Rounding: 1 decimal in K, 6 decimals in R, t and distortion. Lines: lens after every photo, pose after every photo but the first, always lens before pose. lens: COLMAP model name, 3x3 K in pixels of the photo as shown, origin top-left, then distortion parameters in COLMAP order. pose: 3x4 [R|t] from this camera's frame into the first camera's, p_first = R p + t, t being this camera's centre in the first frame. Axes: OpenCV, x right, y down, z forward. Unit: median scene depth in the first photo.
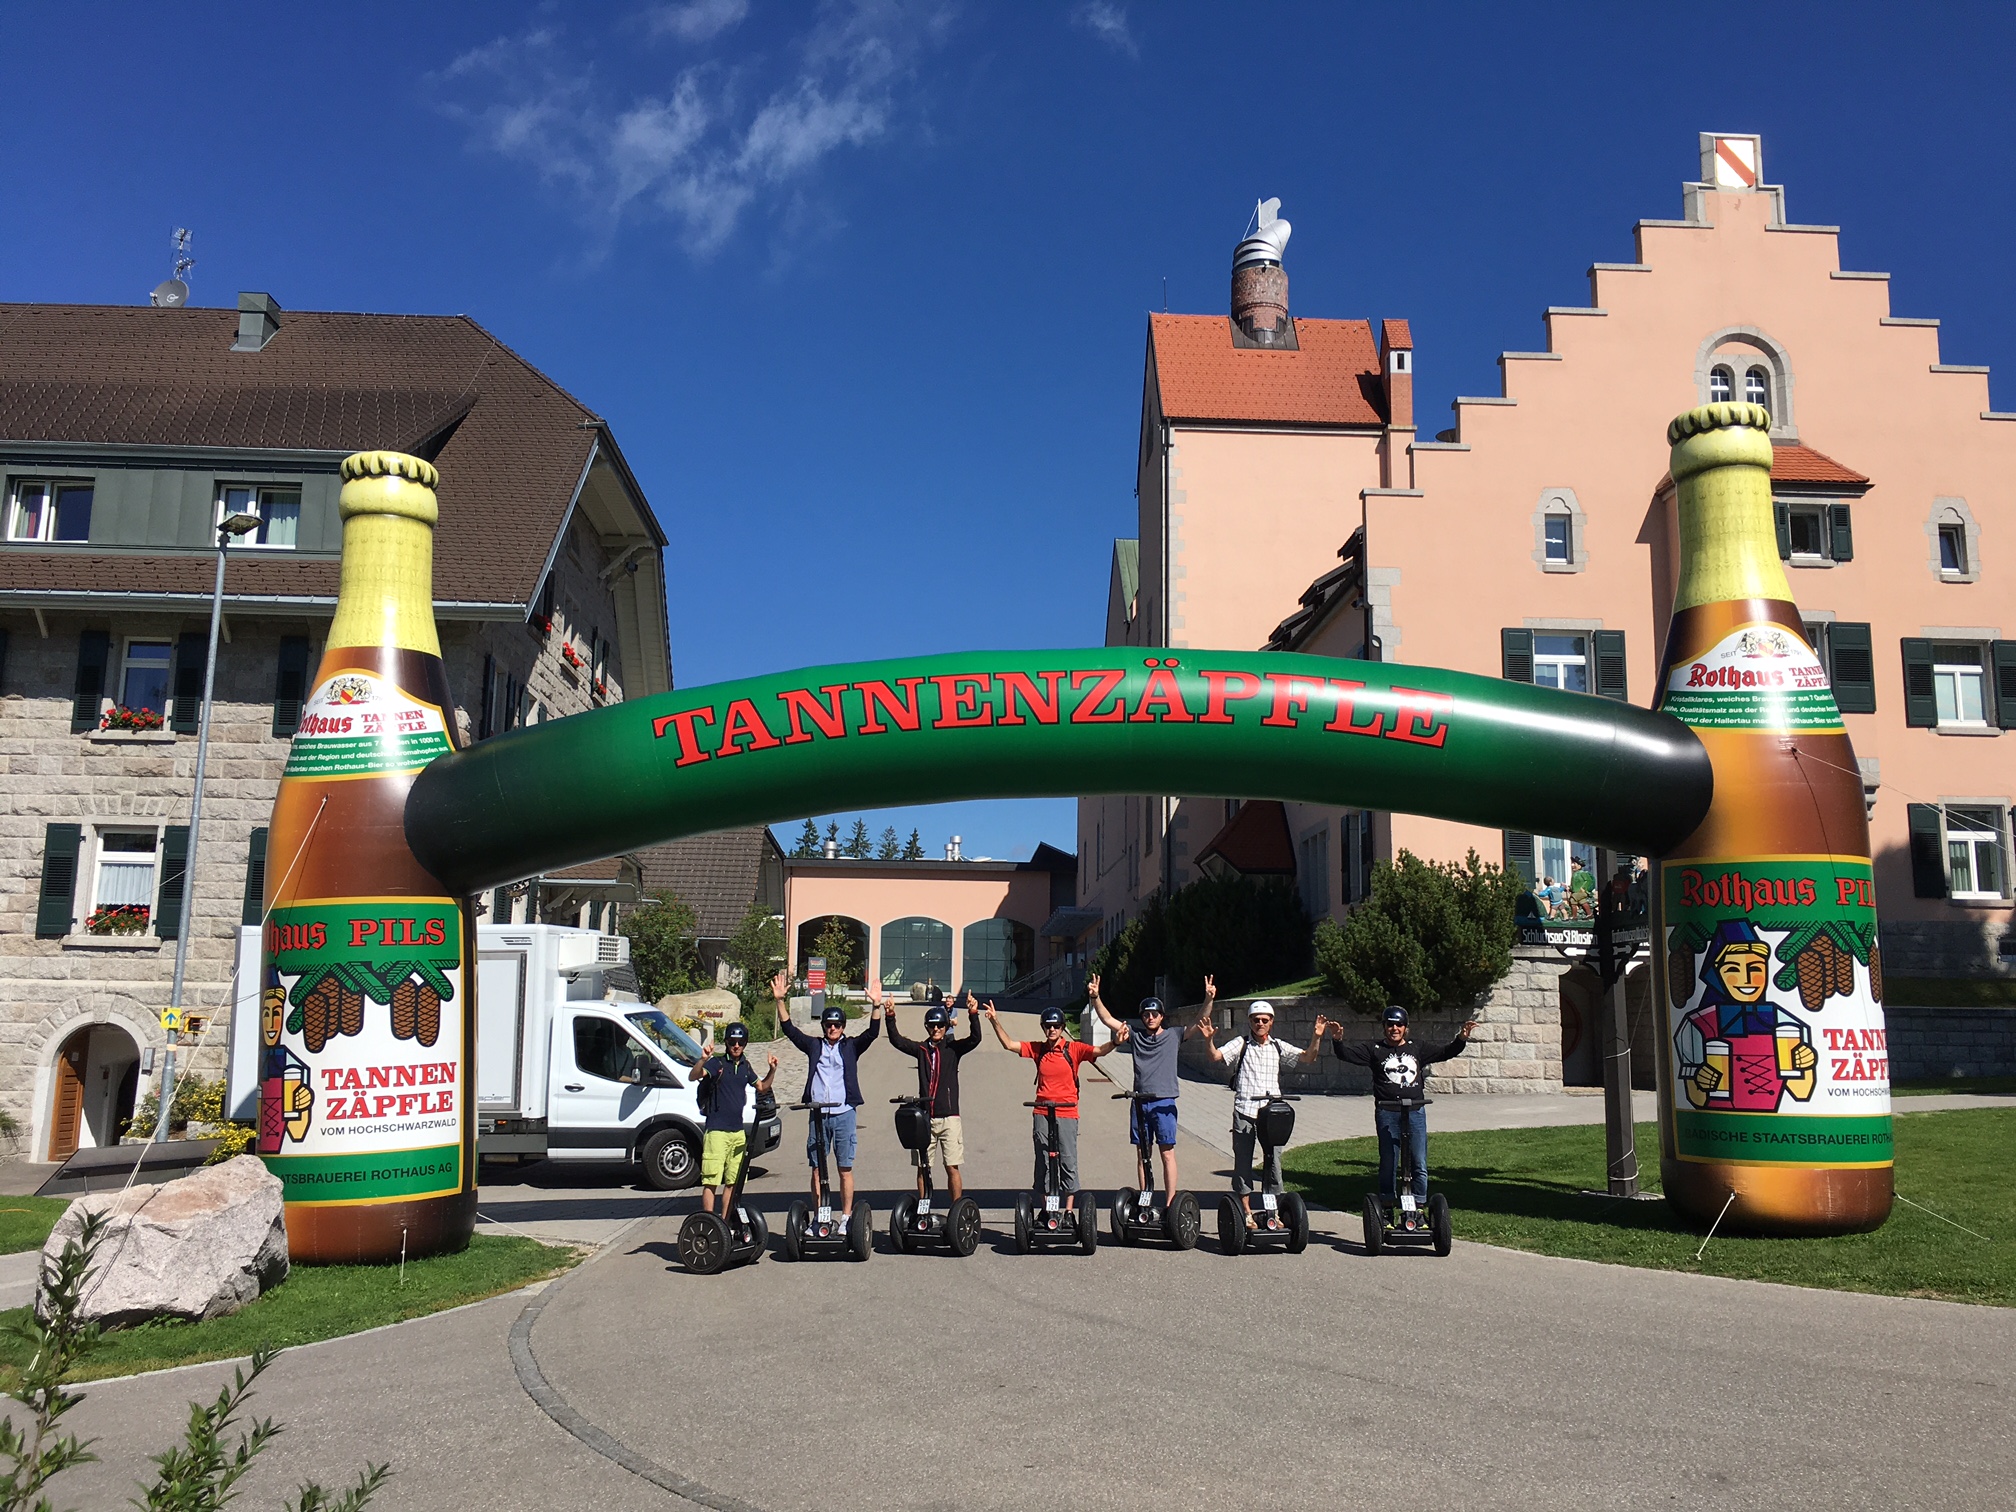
lens RADIAL K [[1687.6, 0, 1008.0], [0, 1687.6, 756.0], [0, 0, 1]] dist [0.056184, -0.003653]
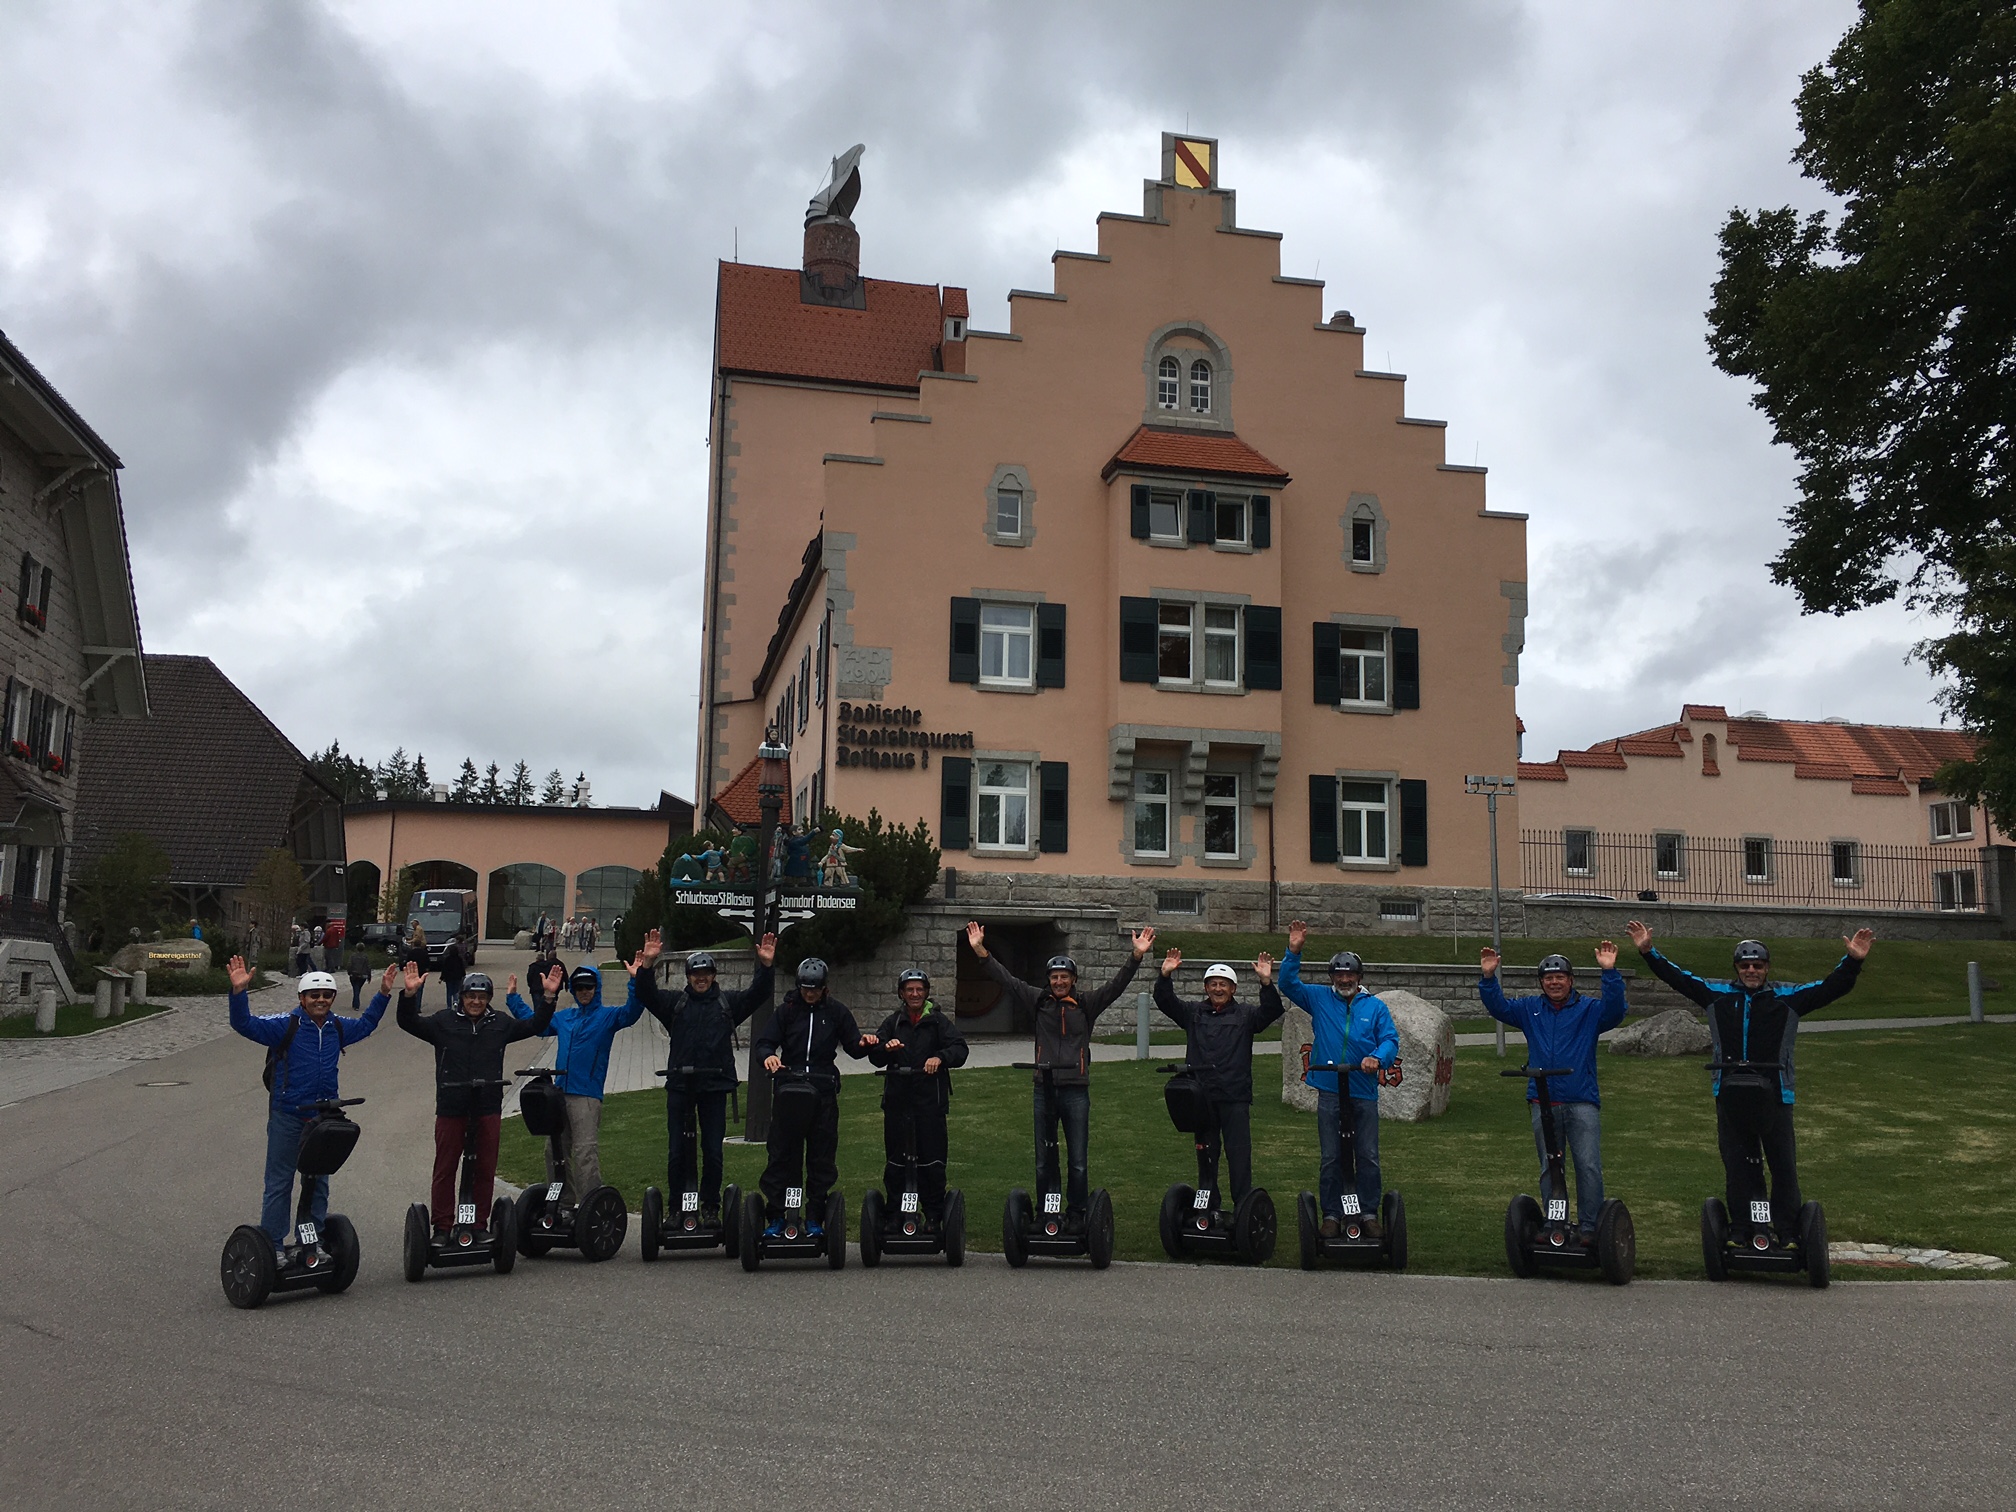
lens RADIAL K [[1687.6, 0, 1008.0], [0, 1687.6, 756.0], [0, 0, 1]] dist [0.056184, -0.003653]
pose [[0.987452, 0.027478, 0.155513, 0.165397], [-0.032208, 0.999089, 0.027981, -0.008018], [-0.154603, -0.032639, 0.987437, -0.027523]]
